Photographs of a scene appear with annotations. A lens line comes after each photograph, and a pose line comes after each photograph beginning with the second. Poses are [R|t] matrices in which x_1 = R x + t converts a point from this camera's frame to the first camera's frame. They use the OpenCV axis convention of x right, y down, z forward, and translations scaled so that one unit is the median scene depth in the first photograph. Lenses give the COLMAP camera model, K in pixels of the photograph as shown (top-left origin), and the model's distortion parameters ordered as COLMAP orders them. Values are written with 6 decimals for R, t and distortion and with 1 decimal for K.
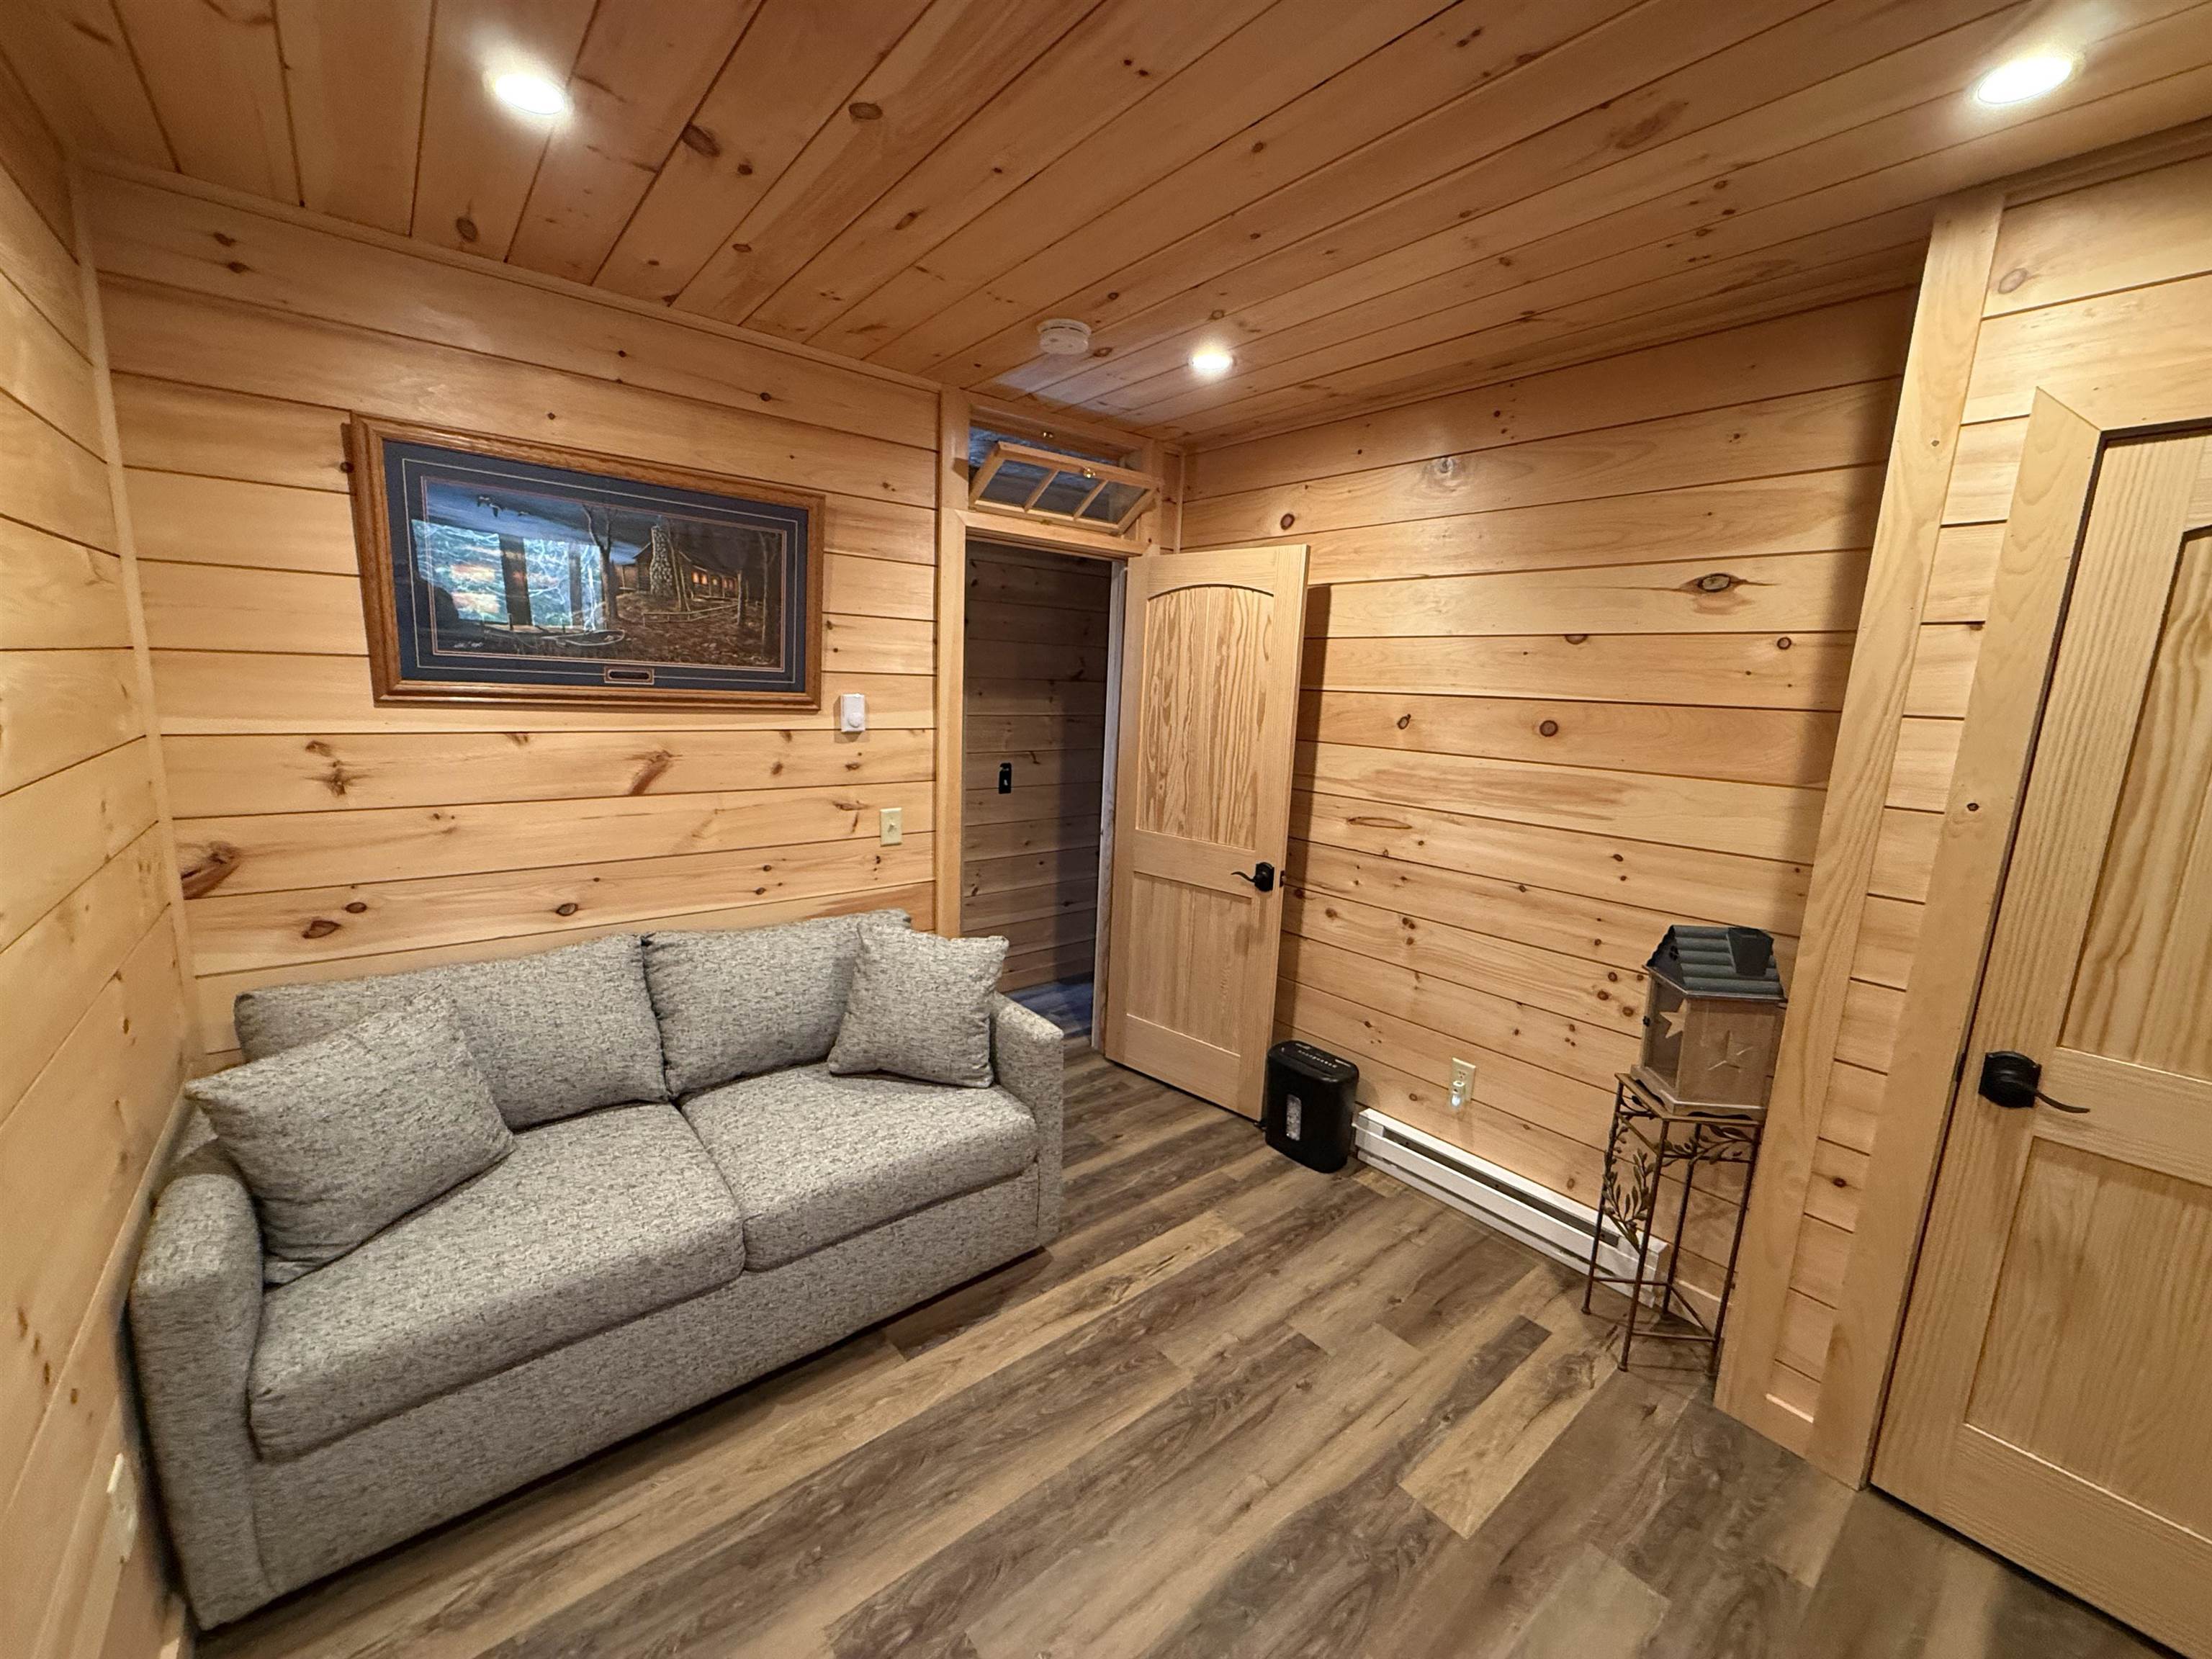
lens RADIAL K [[873.9, 0, 1097.8], [0, 873.9, 832.1], [0, 0, 1]] dist [-0.005111, 0.000179]
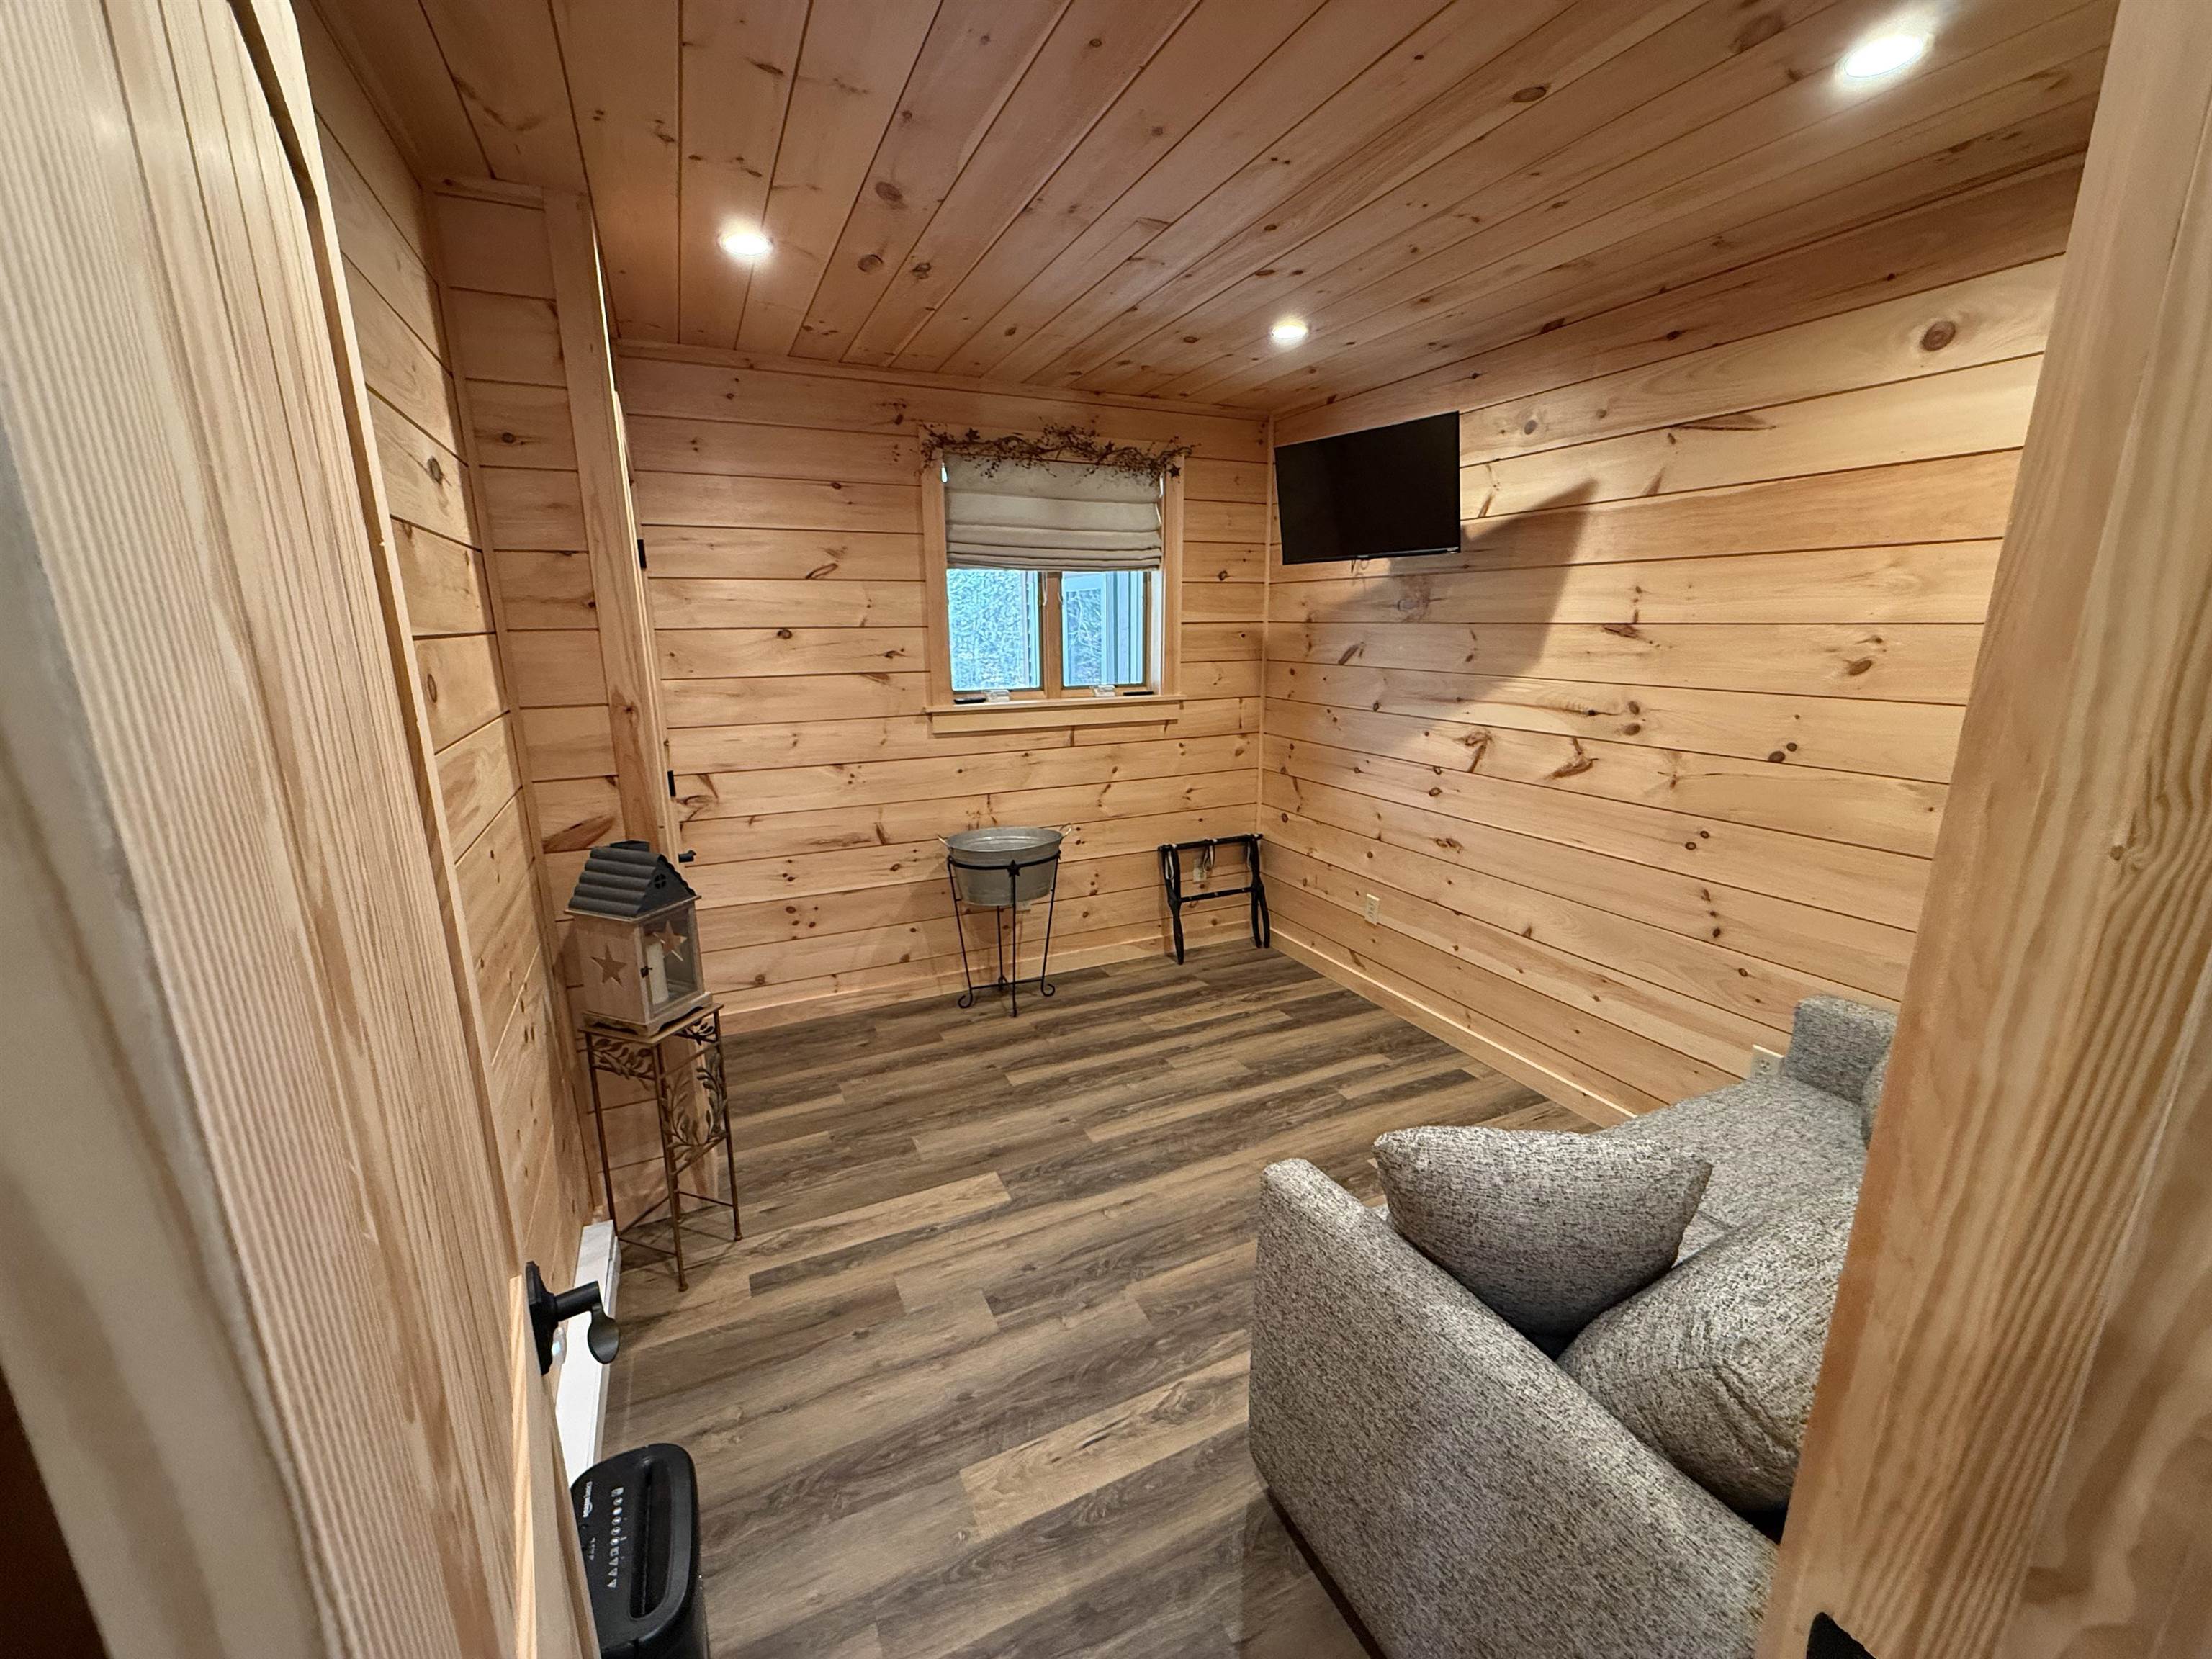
lens RADIAL K [[873.9, 0, 1097.8], [0, 873.9, 832.1], [0, 0, 1]] dist [-0.005111, 0.000179]
pose [[-0.968375, -0.087064, 0.233818, -0.054794], [0.015396, 0.914503, 0.404286, -0.299232], [-0.249026, 0.395100, -0.884241, 1.662420]]
